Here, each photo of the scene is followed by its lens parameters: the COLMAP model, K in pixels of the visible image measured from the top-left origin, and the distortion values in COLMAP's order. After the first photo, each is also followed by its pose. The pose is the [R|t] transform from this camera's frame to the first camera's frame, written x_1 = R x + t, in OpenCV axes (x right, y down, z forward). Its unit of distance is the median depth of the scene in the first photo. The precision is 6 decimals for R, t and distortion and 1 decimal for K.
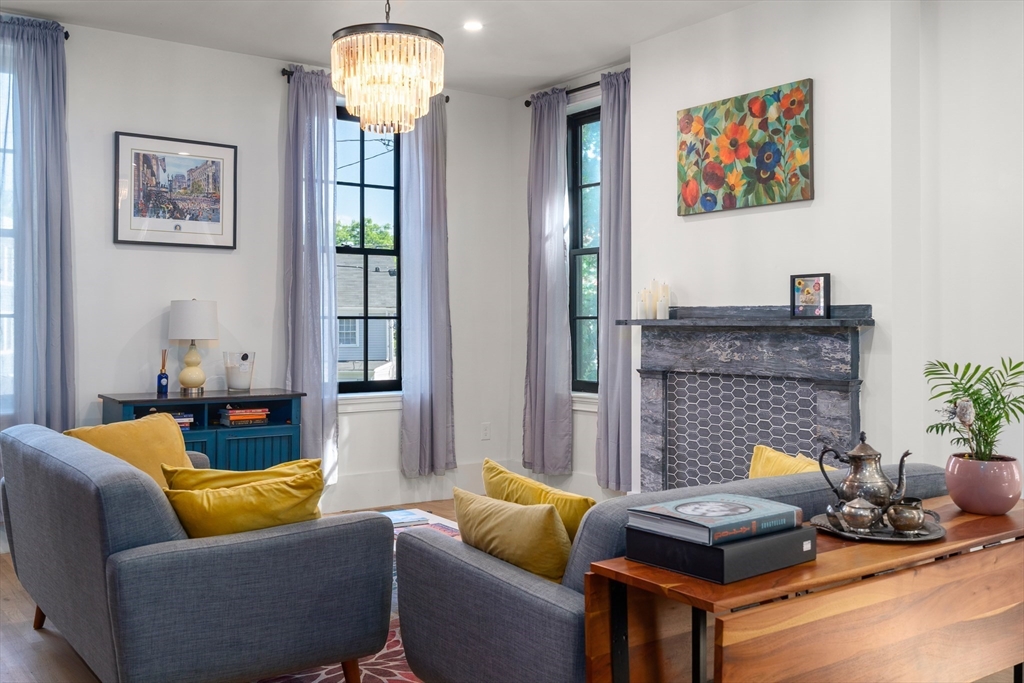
lens RADIAL K [[972.2, 0, 514.1], [0, 972.2, 315.9], [0, 0, 1]] dist [0.008897, -0.000970]
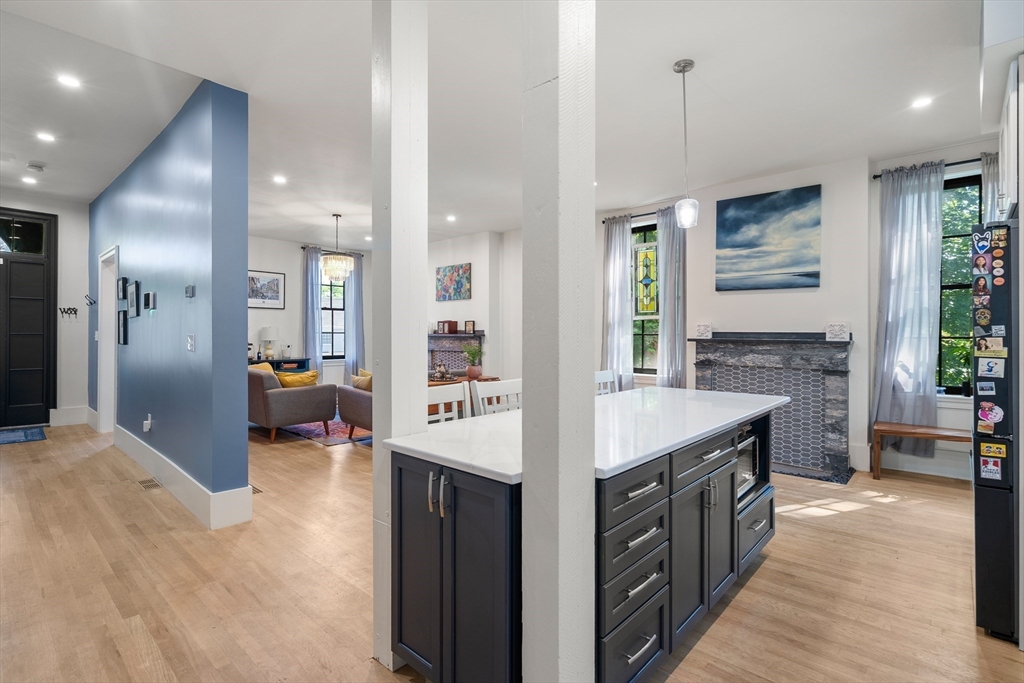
lens RADIAL K [[485.7, 0, 513.5], [0, 485.7, 336.6], [0, 0, 1]] dist [-0.000831, 0.000051]
pose [[0.980845, 0.000503, 0.194790, 0.119037], [-0.003161, 0.999906, 0.013337, -0.010448], [-0.194765, -0.013698, 0.980754, -0.655164]]
